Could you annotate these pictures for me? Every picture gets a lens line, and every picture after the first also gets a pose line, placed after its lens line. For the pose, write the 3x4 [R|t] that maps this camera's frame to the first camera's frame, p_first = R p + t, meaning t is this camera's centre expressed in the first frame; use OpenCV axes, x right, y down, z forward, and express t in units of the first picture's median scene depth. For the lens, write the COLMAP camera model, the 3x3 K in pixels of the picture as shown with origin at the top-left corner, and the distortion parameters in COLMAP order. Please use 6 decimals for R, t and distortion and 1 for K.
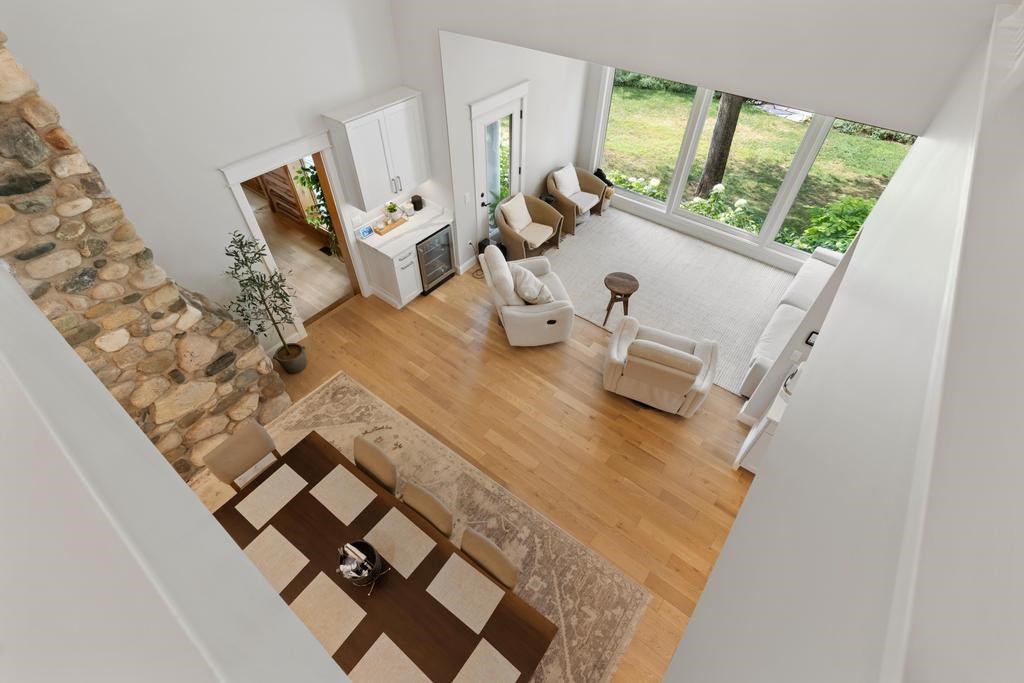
lens RADIAL K [[455.6, 0, 513.2], [0, 455.6, 342.8], [0, 0, 1]] dist [-0.001443, -0.000435]
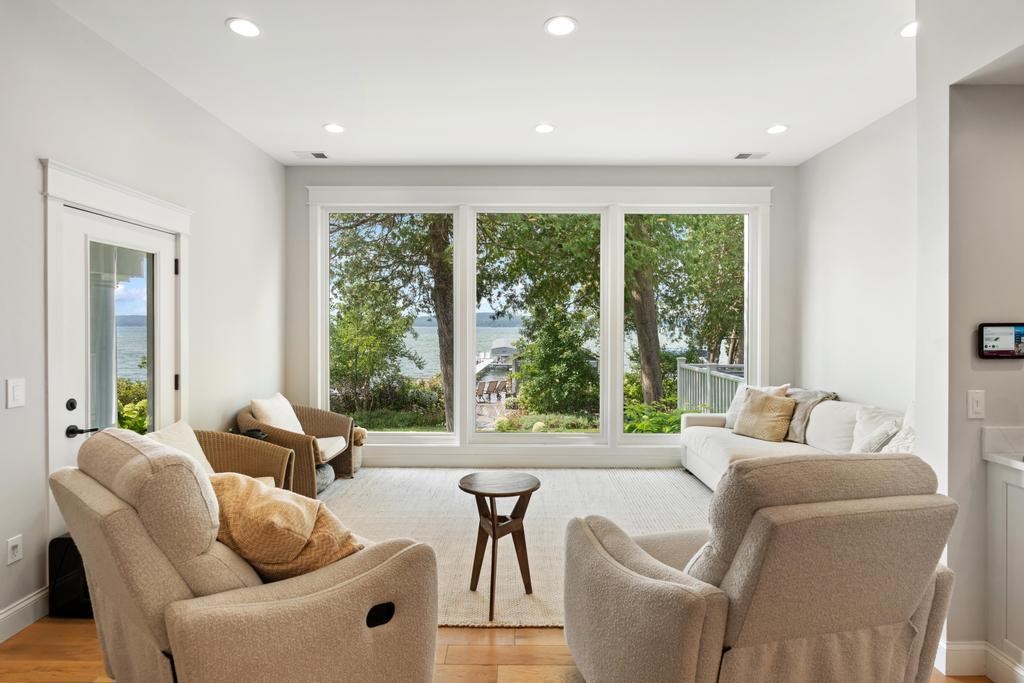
lens RADIAL K [[508.8, 0, 507.4], [0, 508.8, 347.7], [0, 0, 1]] dist [-0.002558, -0.001172]
pose [[0.788771, -0.014748, 0.614511, -0.040639], [0.451934, 0.691541, -0.563495, 0.047654], [-0.416649, 0.722187, 0.552132, 0.595825]]
